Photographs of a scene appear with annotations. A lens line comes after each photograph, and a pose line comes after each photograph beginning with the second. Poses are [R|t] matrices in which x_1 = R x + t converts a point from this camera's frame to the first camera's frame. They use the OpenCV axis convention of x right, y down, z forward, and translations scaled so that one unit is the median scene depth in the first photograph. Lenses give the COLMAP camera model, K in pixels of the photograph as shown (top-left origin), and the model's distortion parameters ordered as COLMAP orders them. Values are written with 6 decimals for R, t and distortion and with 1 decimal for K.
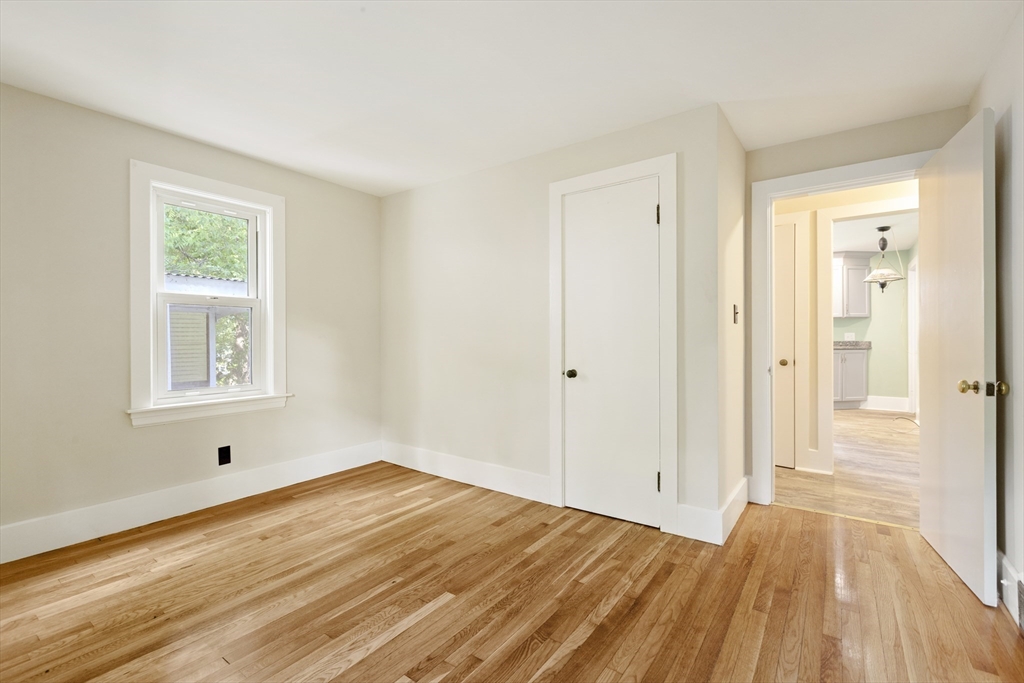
lens RADIAL K [[454.8, 0, 512.3], [0, 454.8, 338.0], [0, 0, 1]] dist [-0.000560, -0.000337]
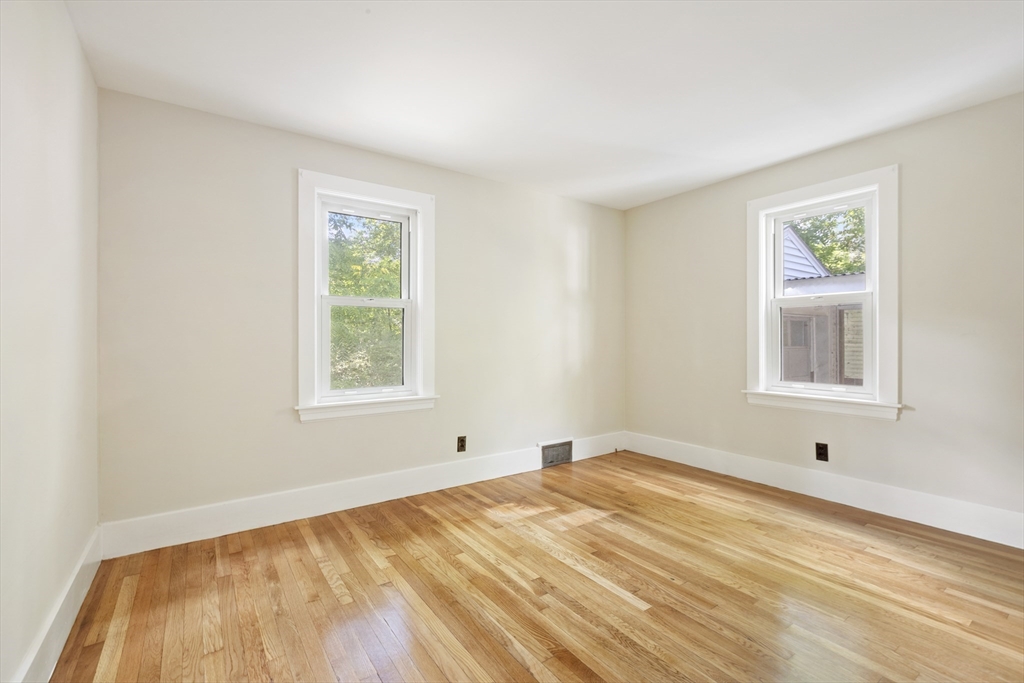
lens RADIAL K [[454.8, 0, 512.3], [0, 454.8, 338.0], [0, 0, 1]] dist [-0.000560, -0.000337]
pose [[-0.326806, 0.005145, -0.945077, 0.725517], [0.003199, 0.999985, 0.004337, -0.003621], [0.945086, -0.001606, -0.326818, 0.893792]]
